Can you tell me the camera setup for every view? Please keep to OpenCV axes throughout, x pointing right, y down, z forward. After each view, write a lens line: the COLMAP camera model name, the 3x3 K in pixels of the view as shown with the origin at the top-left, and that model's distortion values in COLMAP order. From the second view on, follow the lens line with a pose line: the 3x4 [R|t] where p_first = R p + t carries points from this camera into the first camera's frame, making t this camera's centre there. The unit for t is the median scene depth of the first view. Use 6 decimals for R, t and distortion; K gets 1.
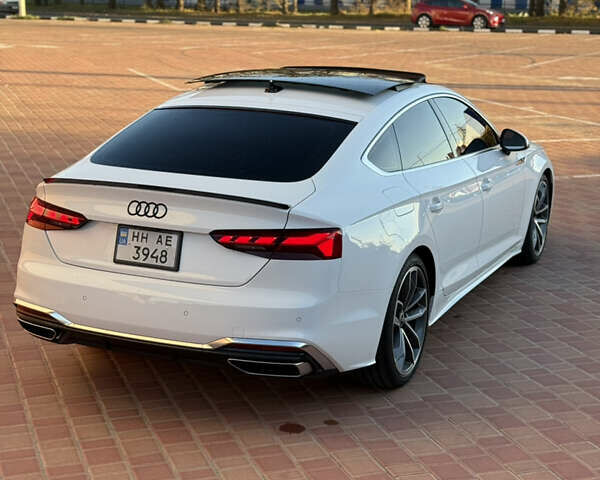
lens RADIAL K [[1136.2, 0, 307.1], [0, 1136.2, 239.7], [0, 0, 1]] dist [0.145762, 0.002065]
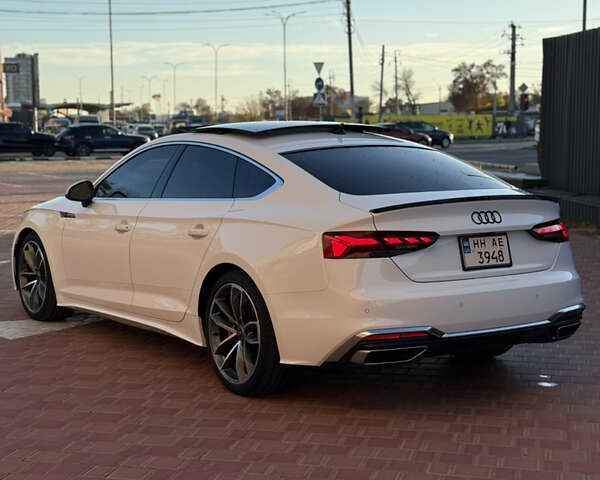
lens RADIAL K [[1136.2, 0, 307.1], [0, 1136.2, 239.7], [0, 0, 1]] dist [0.145762, 0.002065]
pose [[0.524971, -0.109644, 0.844028, -1.189897], [0.198266, 0.980140, 0.004008, -0.044512], [-0.827705, 0.165238, 0.536284, 0.528882]]
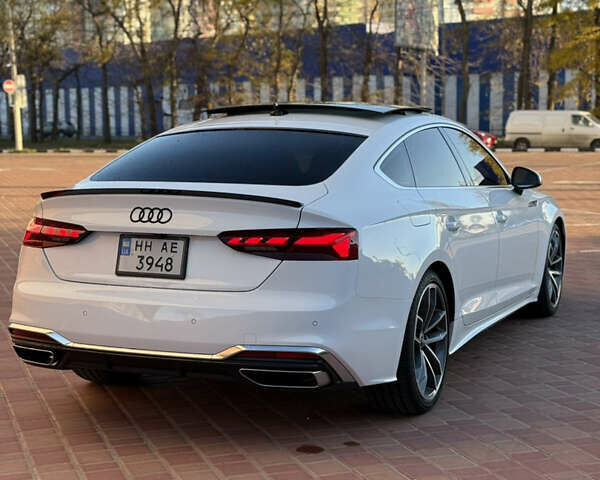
lens RADIAL K [[1136.2, 0, 307.1], [0, 1136.2, 239.7], [0, 0, 1]] dist [0.145762, 0.002065]
pose [[0.999675, -0.024795, 0.005842, -0.016636], [0.025308, 0.992824, -0.116877, 0.105694], [-0.002902, 0.116987, 0.993129, 0.062054]]
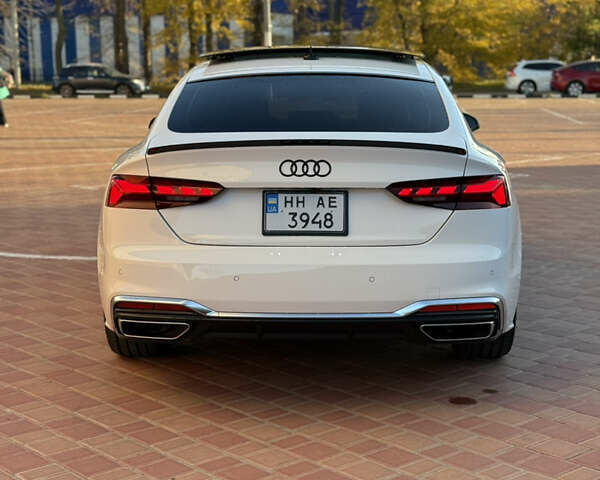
lens RADIAL K [[1136.2, 0, 307.1], [0, 1136.2, 239.7], [0, 0, 1]] dist [0.145762, 0.002065]
pose [[0.923335, -0.080339, 0.375497, -0.463795], [0.105013, 0.993421, -0.045678, 0.066774], [-0.369357, 0.081608, 0.925697, 0.193646]]
